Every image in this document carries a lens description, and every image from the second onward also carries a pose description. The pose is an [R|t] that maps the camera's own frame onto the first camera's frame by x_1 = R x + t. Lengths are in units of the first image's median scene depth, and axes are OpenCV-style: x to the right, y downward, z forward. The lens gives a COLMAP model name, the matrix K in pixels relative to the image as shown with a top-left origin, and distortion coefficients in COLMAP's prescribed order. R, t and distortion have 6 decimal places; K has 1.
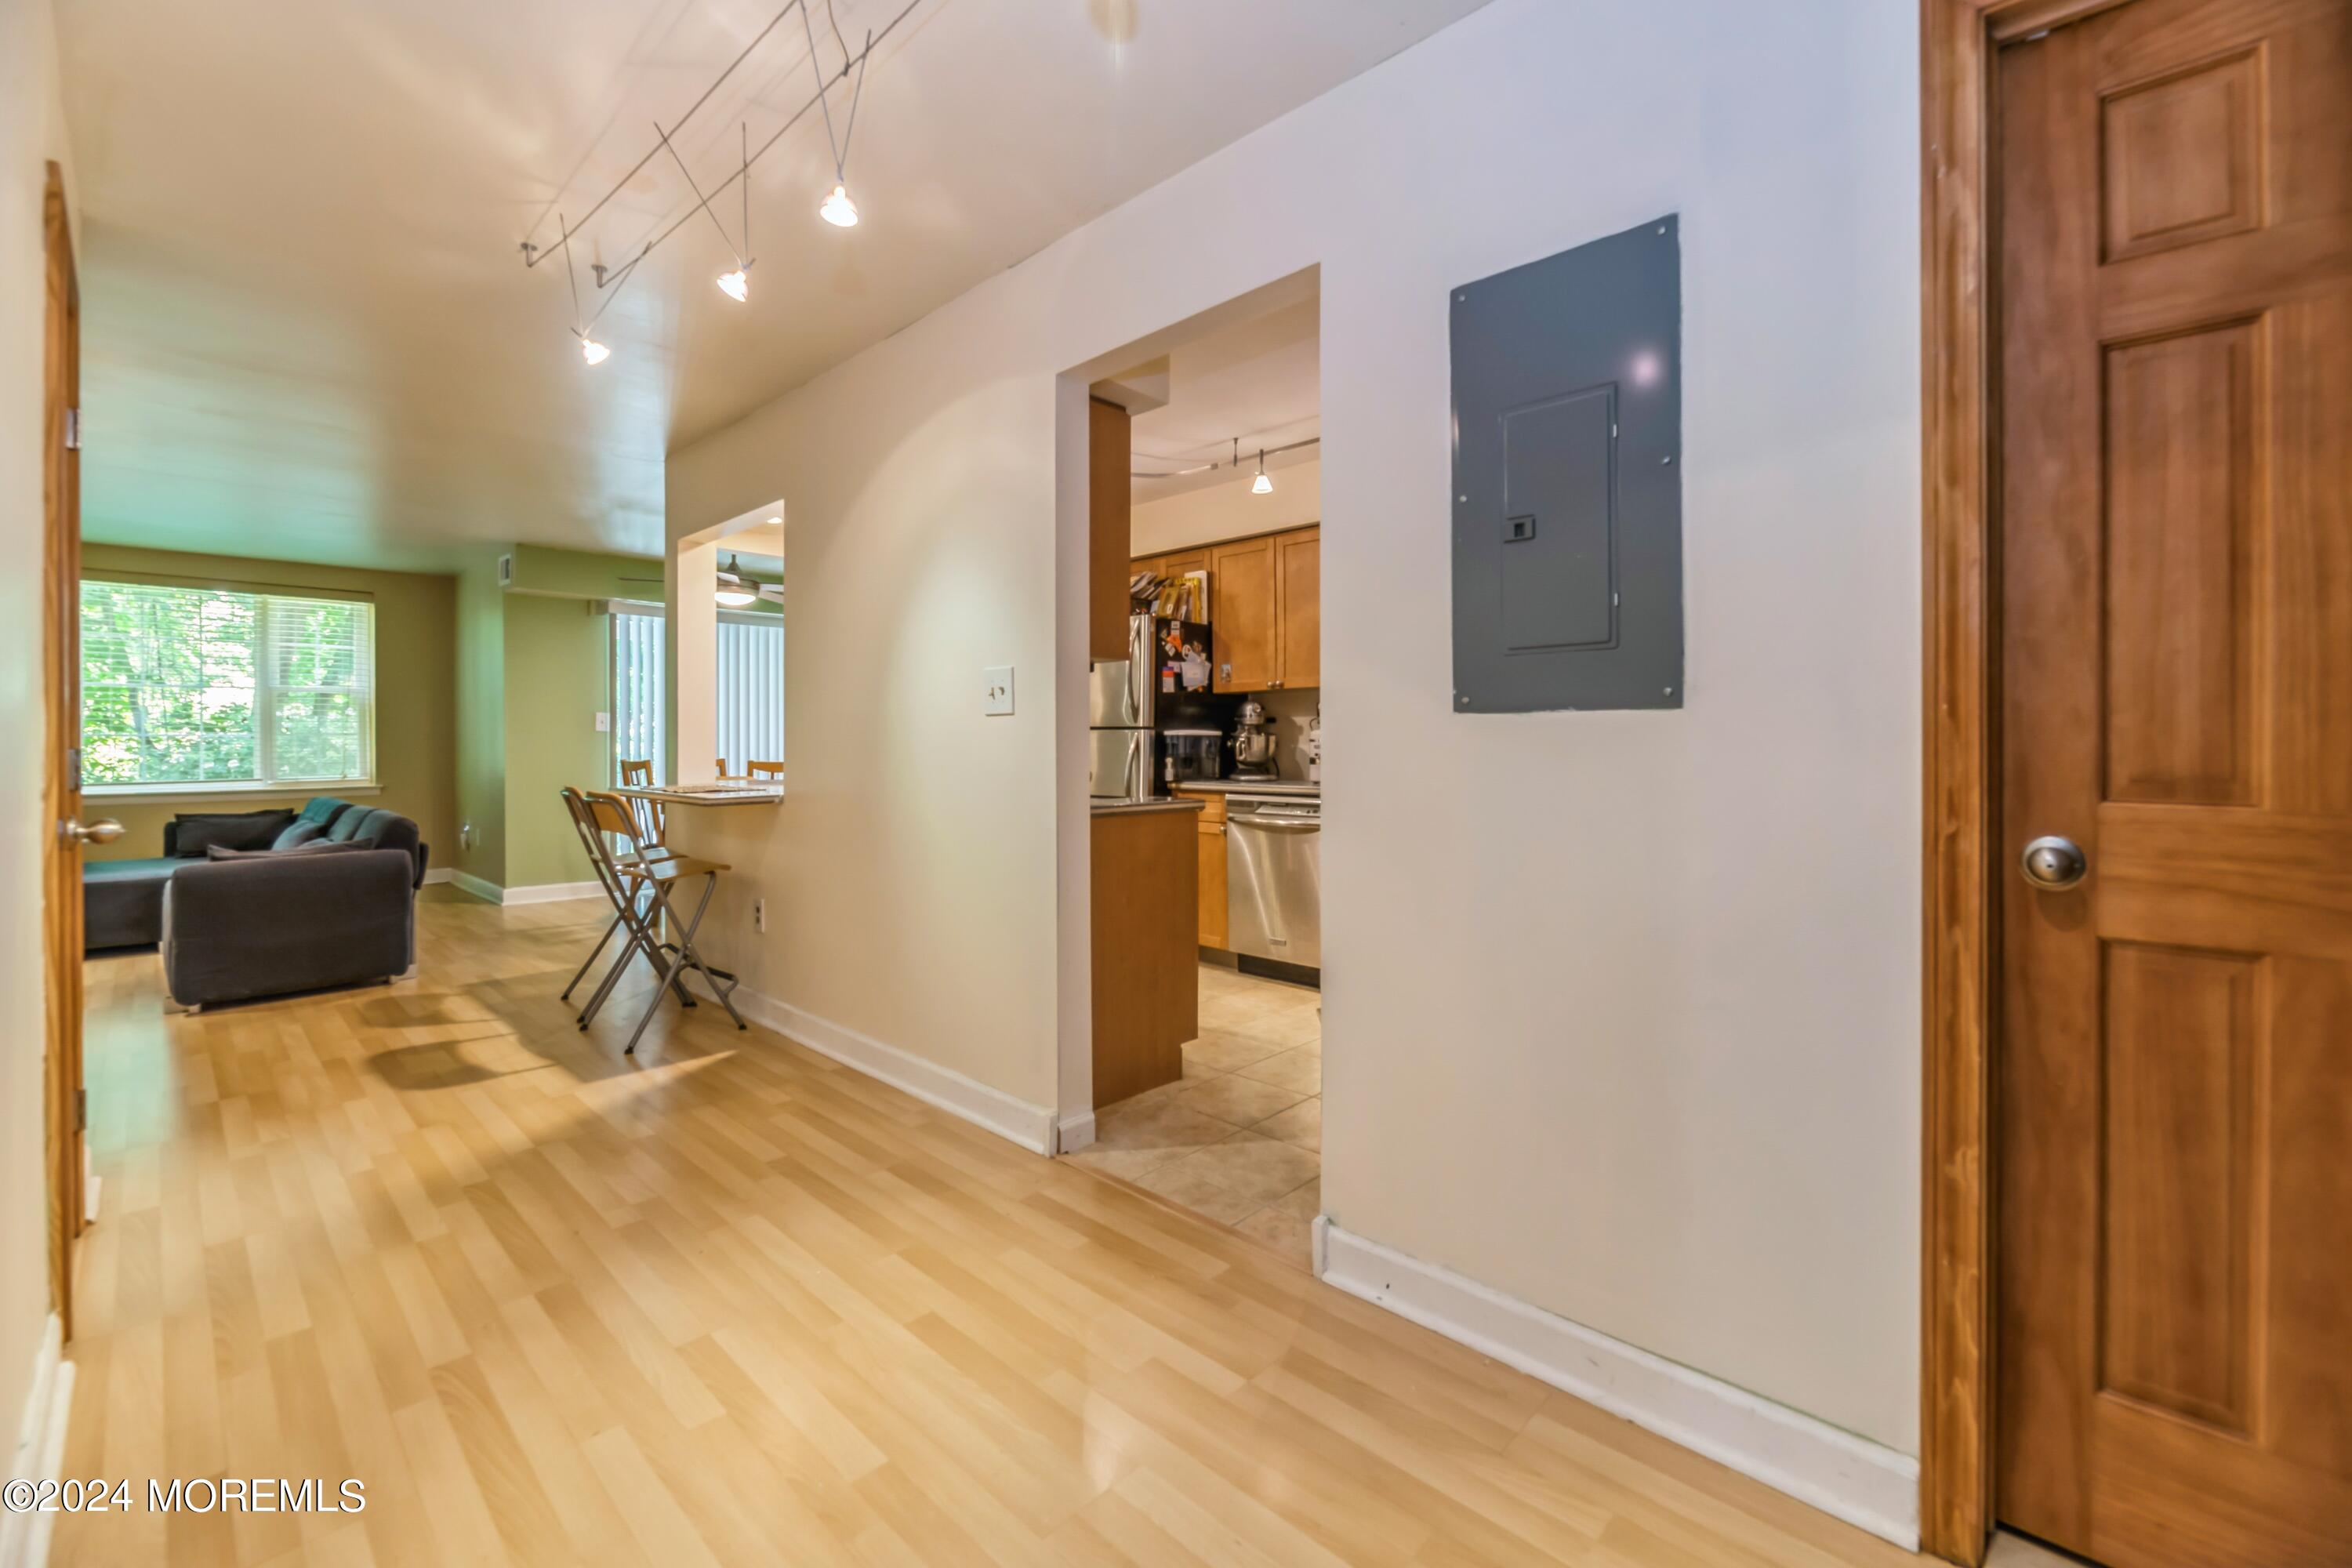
lens RADIAL K [[960.1, 0, 1175.6], [0, 960.1, 744.0], [0, 0, 1]] dist [-0.001285, -0.000092]
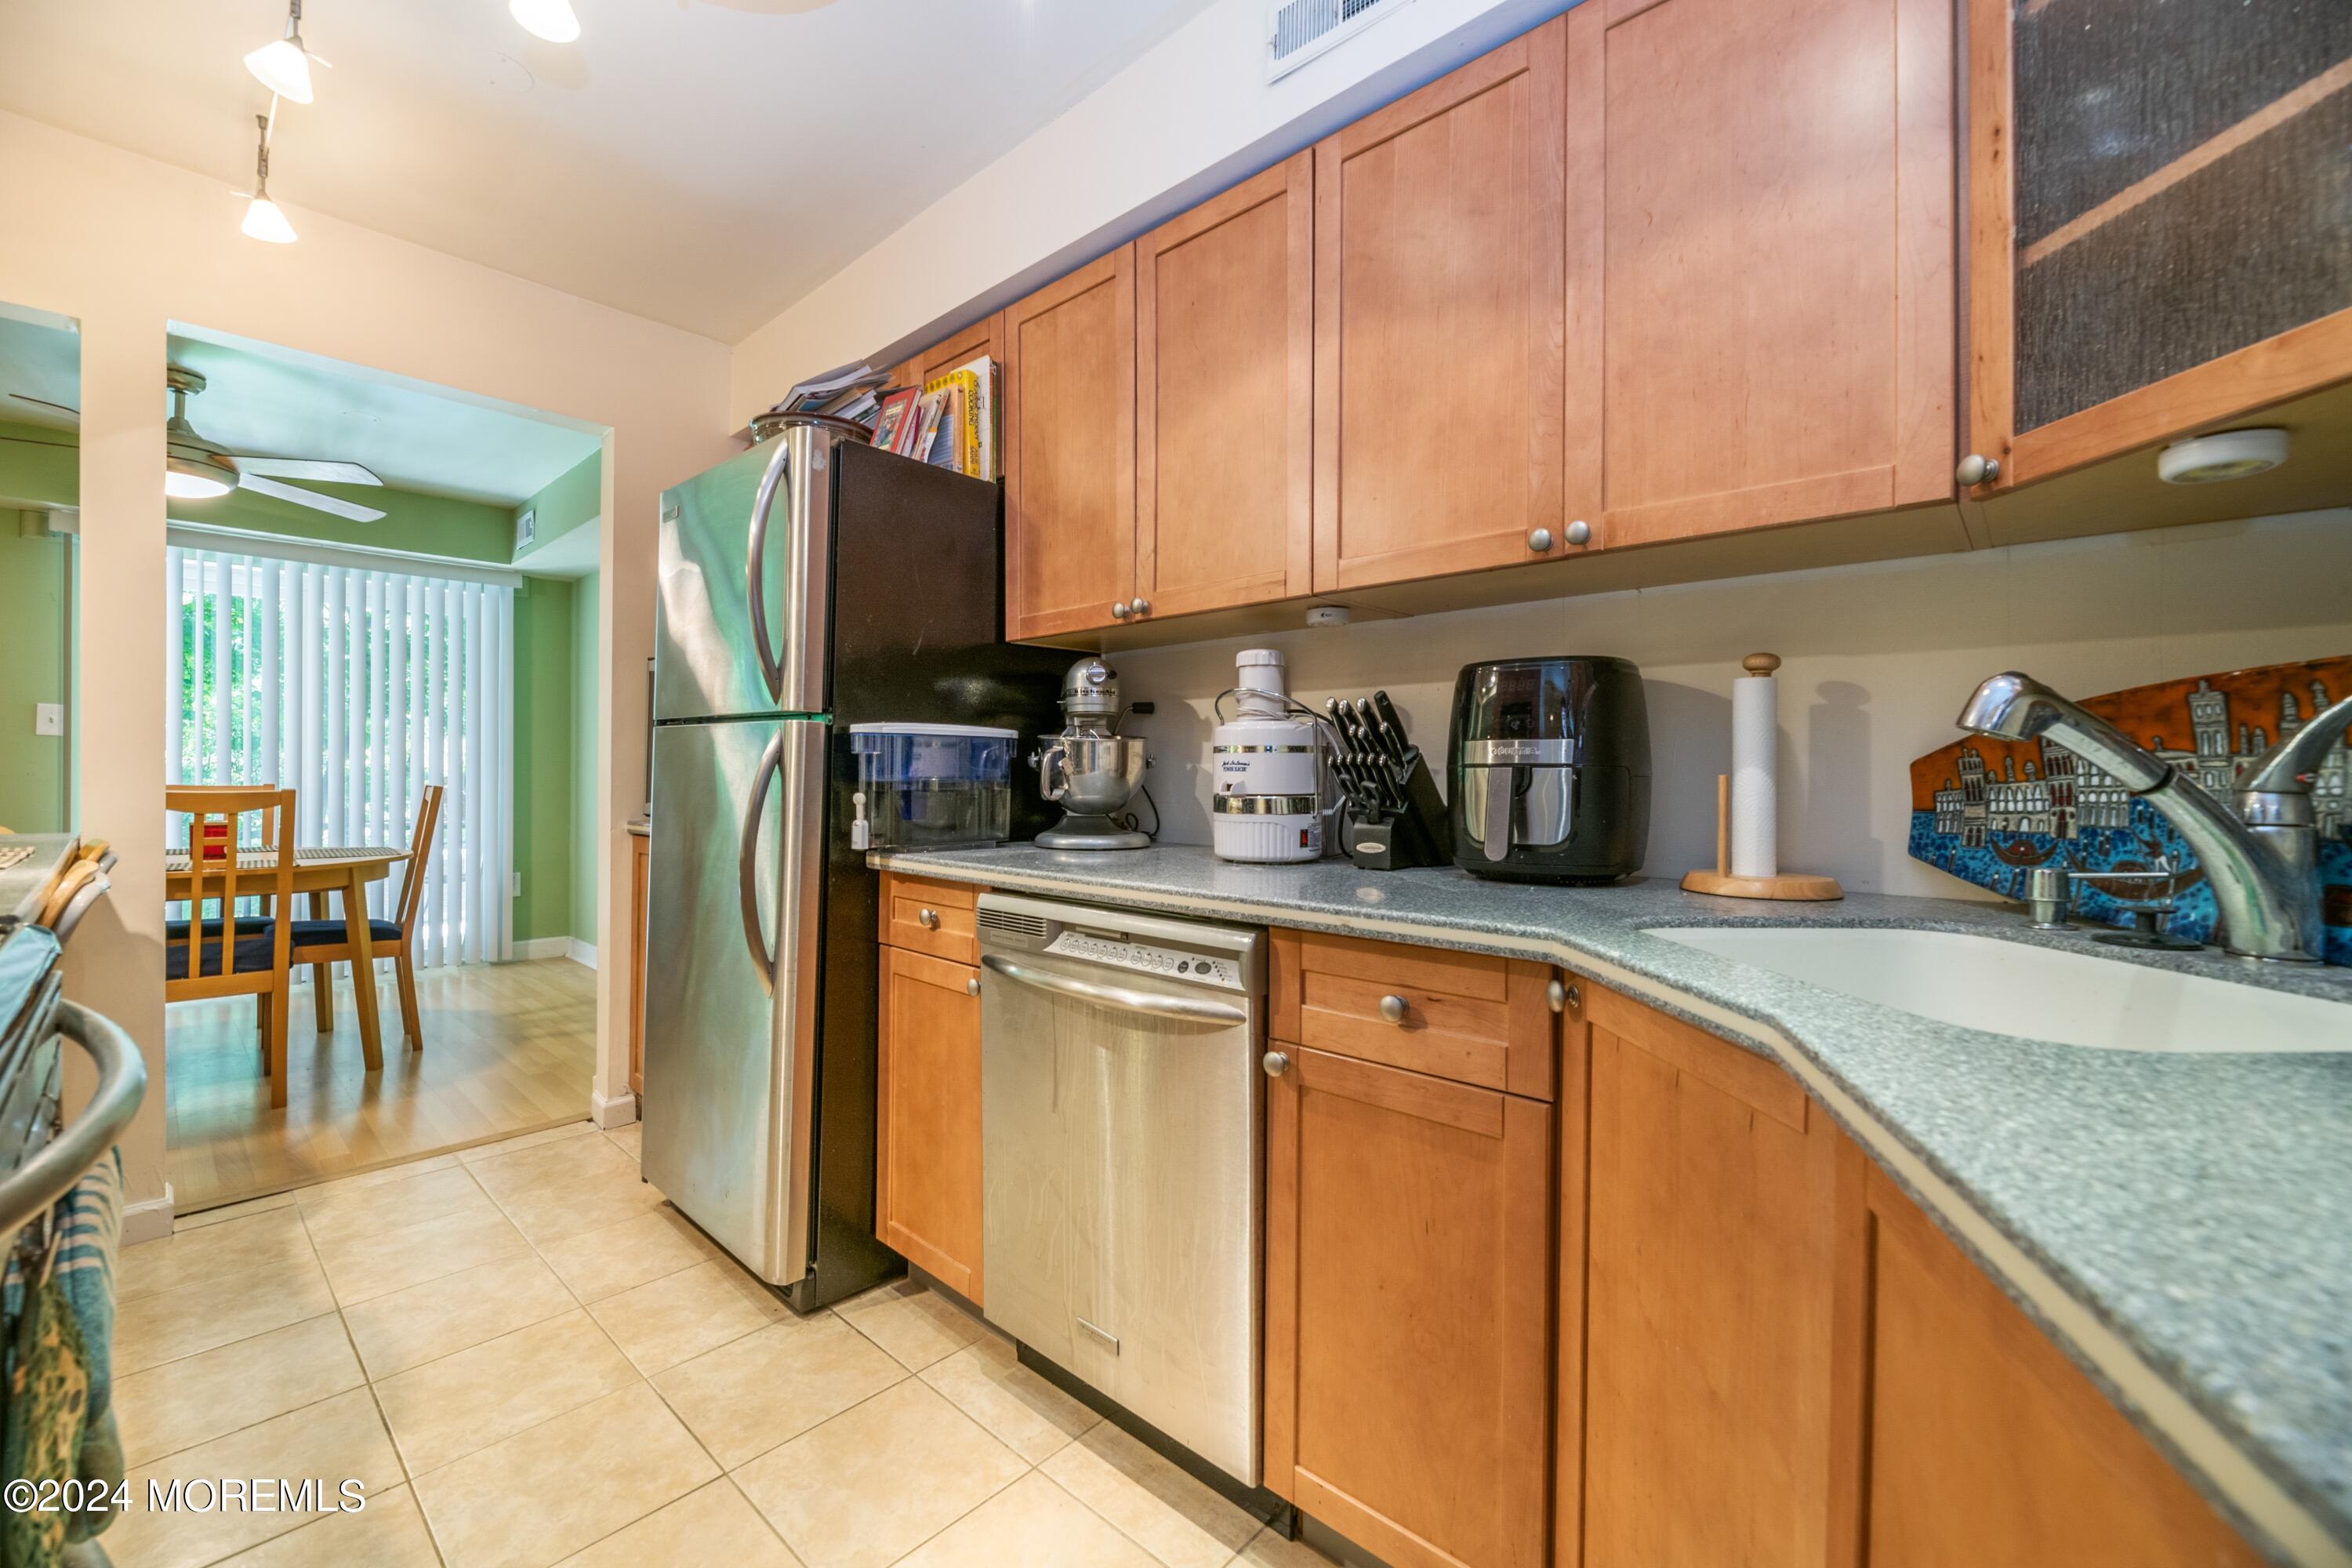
lens RADIAL K [[949.1, 0, 1168.9], [0, 949.1, 767.2], [0, 0, 1]] dist [-0.006384, -0.000333]
pose [[0.999955, 0.009020, 0.002993, 0.115044], [-0.008998, 0.999934, -0.007207, 0.005644], [-0.003058, 0.007180, 0.999970, 0.592998]]
